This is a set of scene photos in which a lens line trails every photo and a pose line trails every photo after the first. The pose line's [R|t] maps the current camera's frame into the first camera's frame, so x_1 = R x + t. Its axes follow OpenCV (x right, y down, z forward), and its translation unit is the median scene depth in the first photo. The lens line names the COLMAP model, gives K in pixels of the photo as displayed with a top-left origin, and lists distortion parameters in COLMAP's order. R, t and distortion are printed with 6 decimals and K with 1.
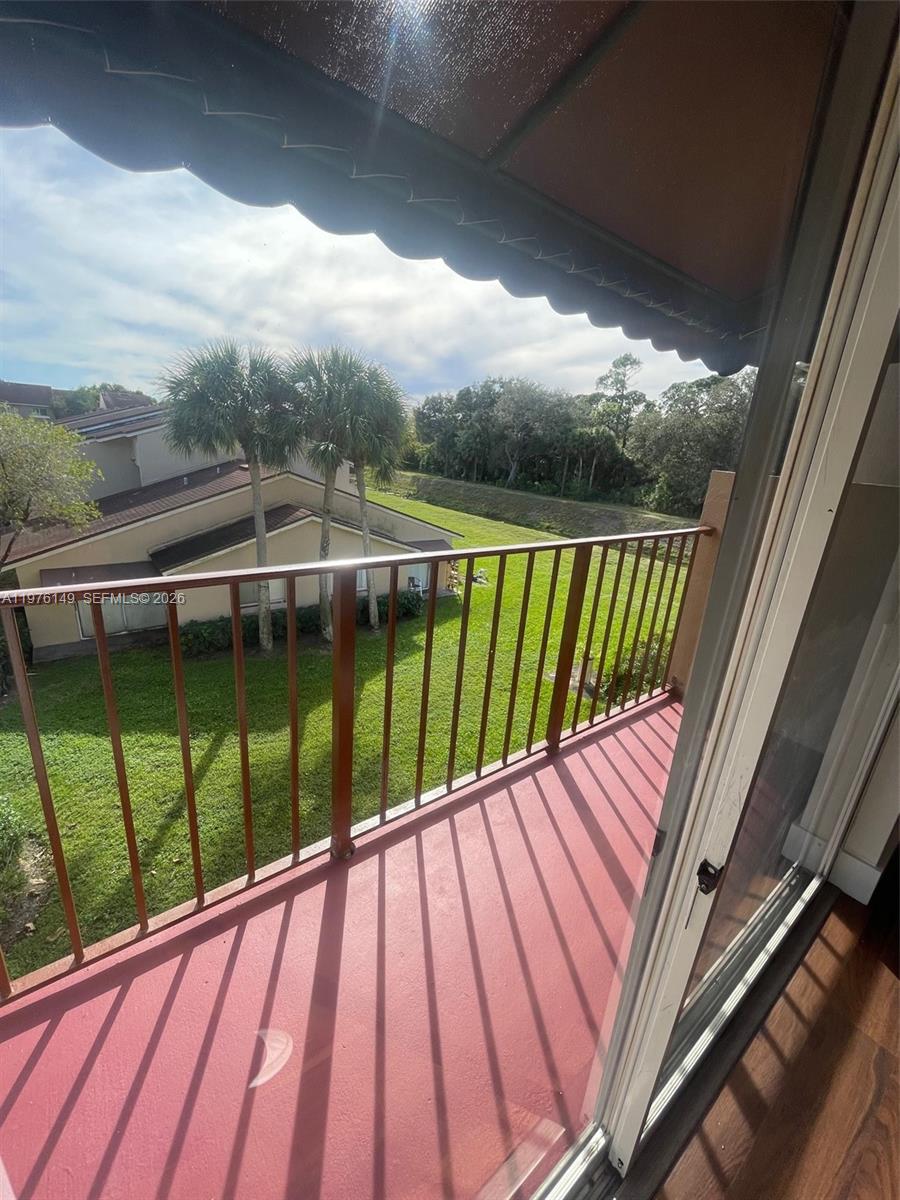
lens RADIAL K [[484.4, 0, 450.0], [0, 484.4, 600.0], [0, 0, 1]] dist [-0.001571, -0.000126]
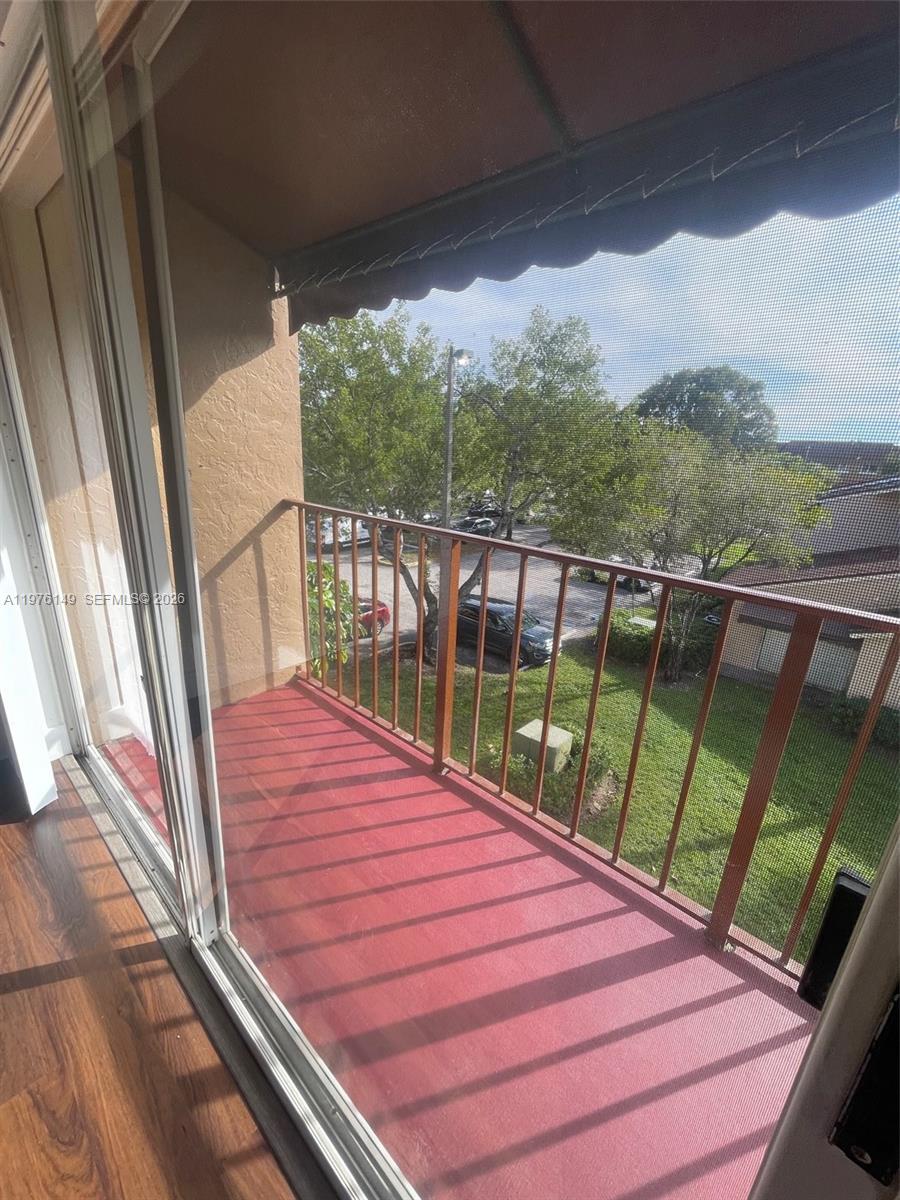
lens RADIAL K [[484.4, 0, 450.0], [0, 484.4, 600.0], [0, 0, 1]] dist [-0.001571, -0.000126]
pose [[0.179351, 0.232700, -0.955868, 0.216236], [-0.332261, 0.928858, 0.163782, -0.024590], [0.925978, 0.288224, 0.243909, 0.147031]]
